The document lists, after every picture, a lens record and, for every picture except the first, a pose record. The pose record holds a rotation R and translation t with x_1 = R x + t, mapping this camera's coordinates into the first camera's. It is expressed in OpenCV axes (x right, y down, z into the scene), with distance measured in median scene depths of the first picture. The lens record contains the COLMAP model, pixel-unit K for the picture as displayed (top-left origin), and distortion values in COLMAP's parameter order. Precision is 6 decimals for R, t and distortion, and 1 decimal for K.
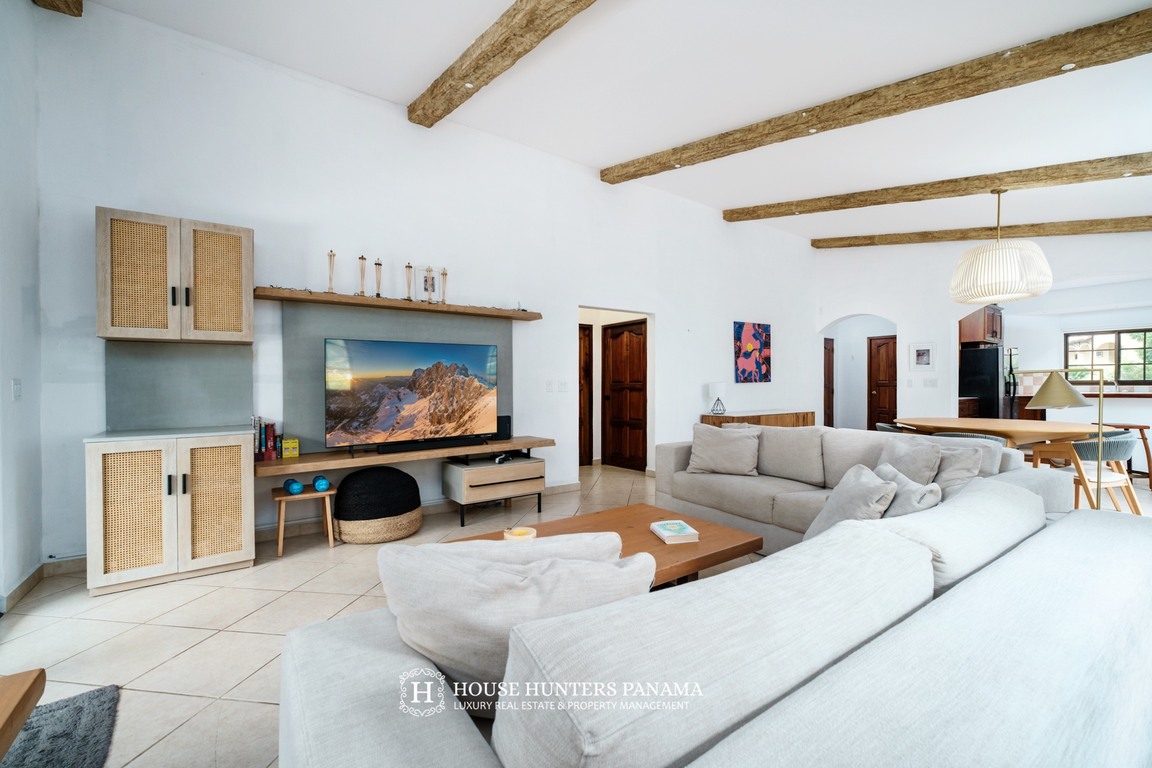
lens RADIAL K [[484.8, 0, 578.2], [0, 484.8, 386.3], [0, 0, 1]] dist [-0.001215, -0.000055]
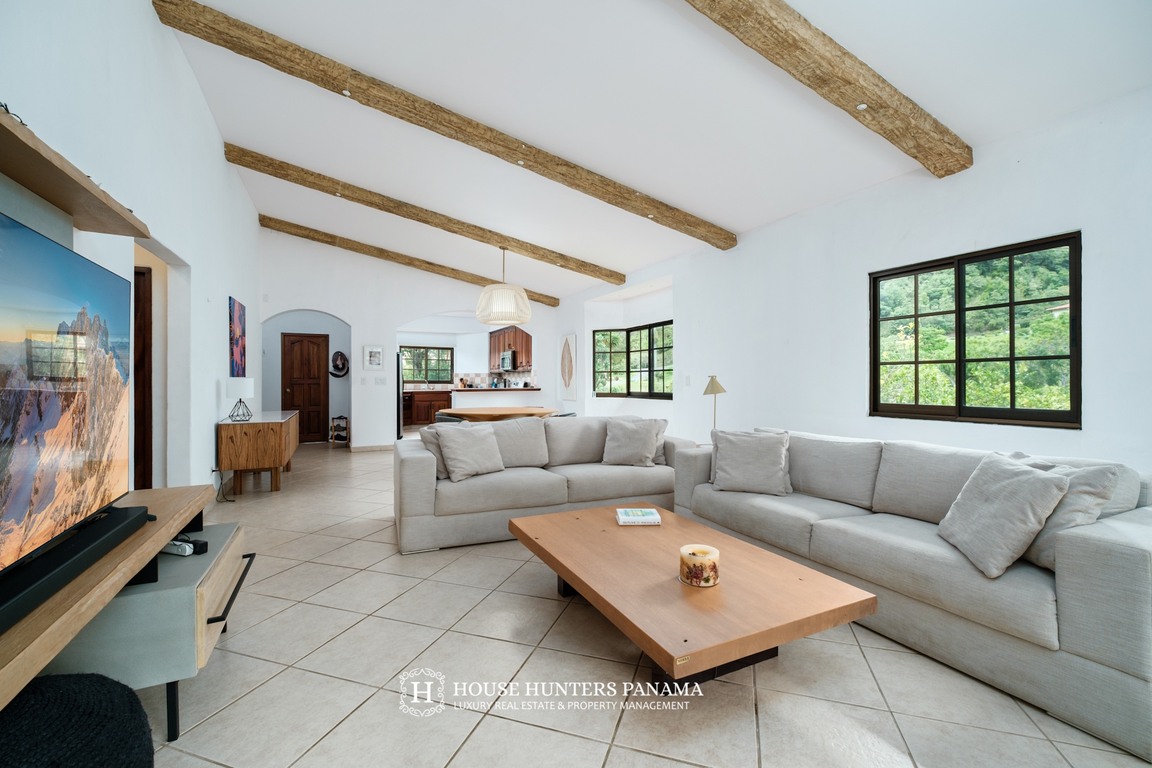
lens RADIAL K [[484.8, 0, 577.7], [0, 484.8, 382.9], [0, 0, 1]] dist [-0.001215, -0.000055]
pose [[0.152295, 0.003583, 0.988329, -0.491110], [0.000215, 0.999993, -0.003658, 0.002508], [-0.988335, 0.000770, 0.152293, 0.530659]]
